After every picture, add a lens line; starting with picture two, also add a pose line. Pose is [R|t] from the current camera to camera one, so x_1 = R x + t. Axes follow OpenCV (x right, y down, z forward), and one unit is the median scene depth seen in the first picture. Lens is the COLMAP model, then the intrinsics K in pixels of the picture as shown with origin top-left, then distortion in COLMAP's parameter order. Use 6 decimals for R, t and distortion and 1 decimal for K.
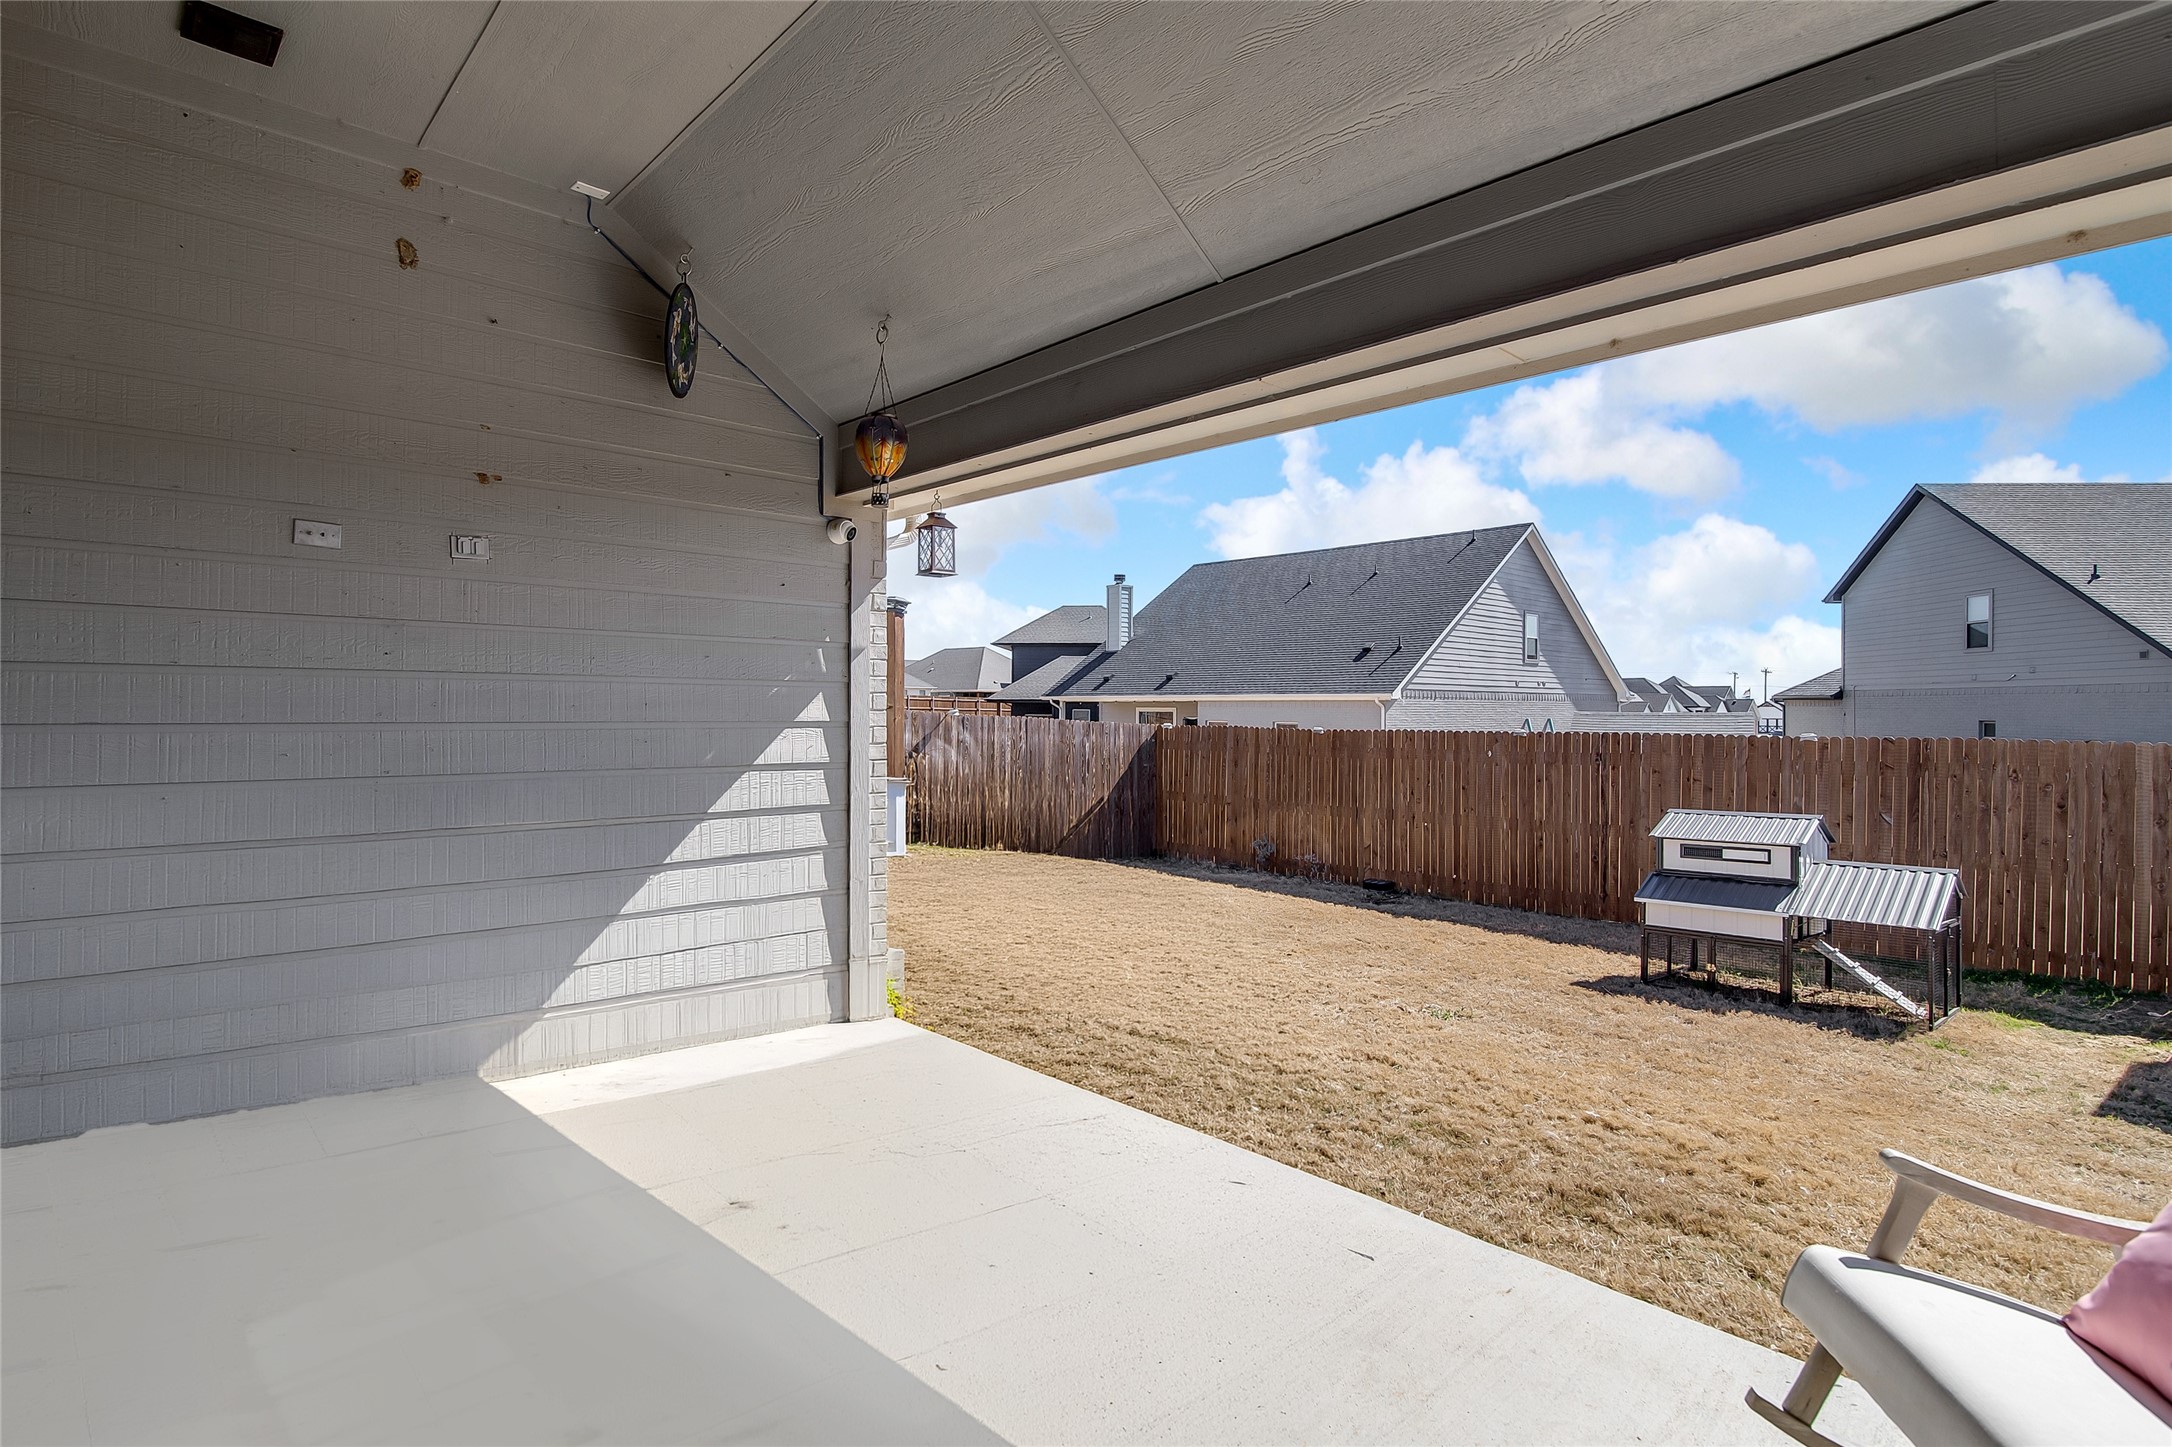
lens RADIAL K [[1095.5, 0, 1092.4], [0, 1095.5, 727.0], [0, 0, 1]] dist [-0.001123, -0.000057]
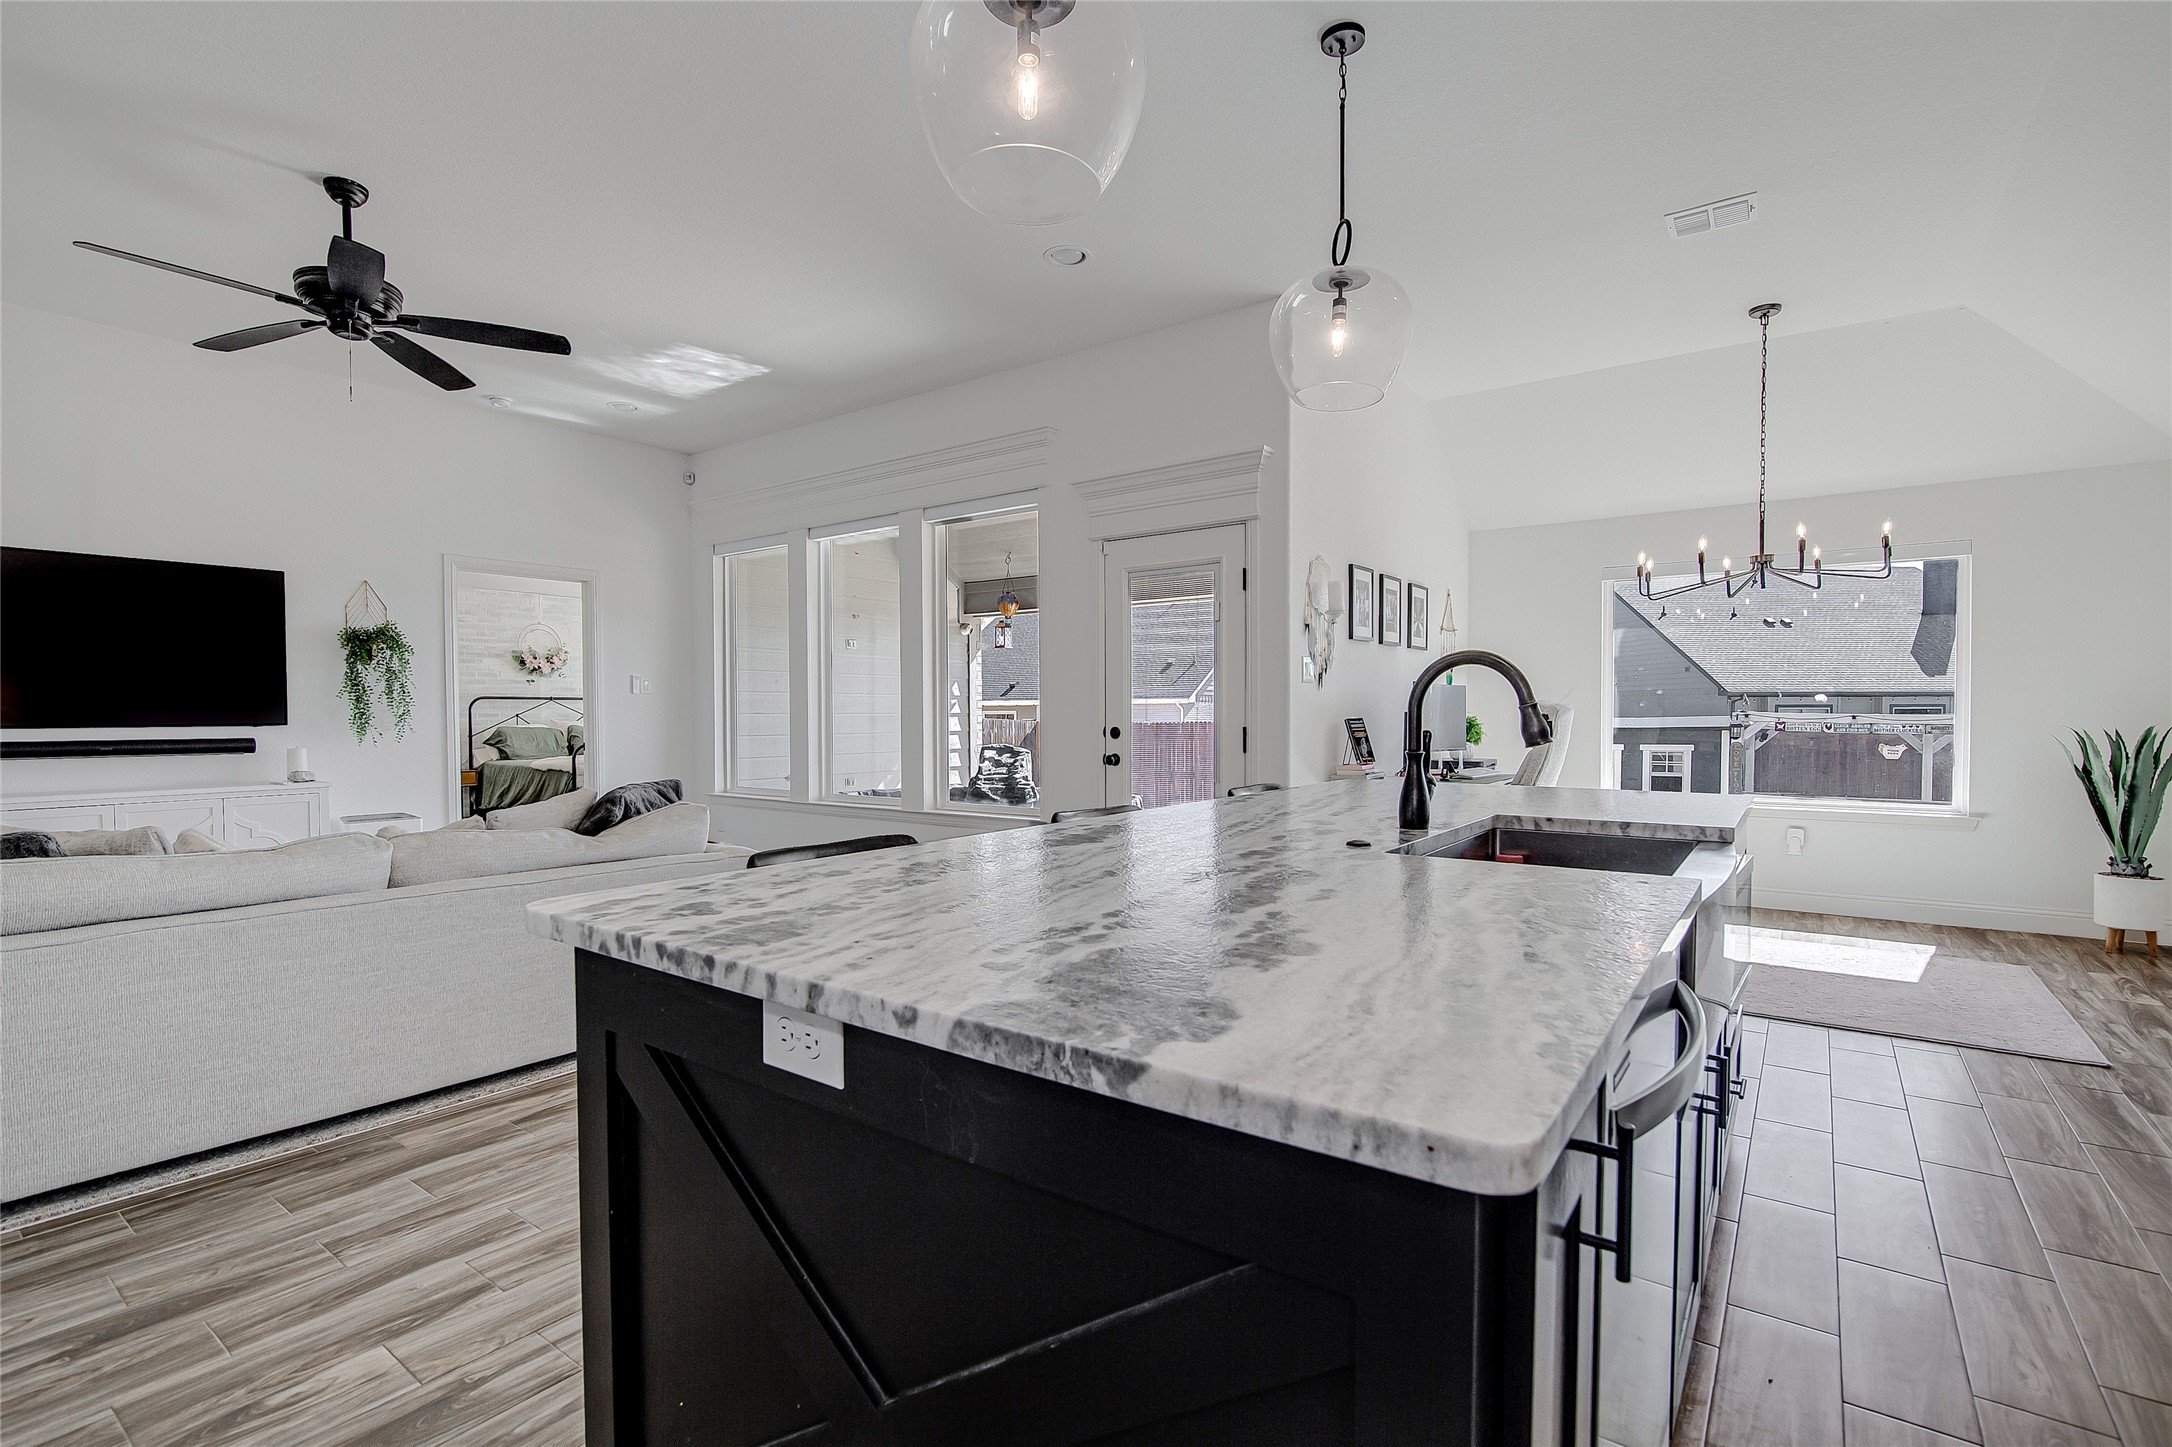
lens RADIAL K [[1030.1, 0, 1089.1], [0, 1030.1, 736.0], [0, 0, 1]] dist [-0.006647, -0.000565]
pose [[0.985116, -0.010966, 0.171541, -0.114837], [0.010108, 0.999932, 0.005874, 0.012220], [-0.171594, -0.004052, 0.985159, -0.392289]]
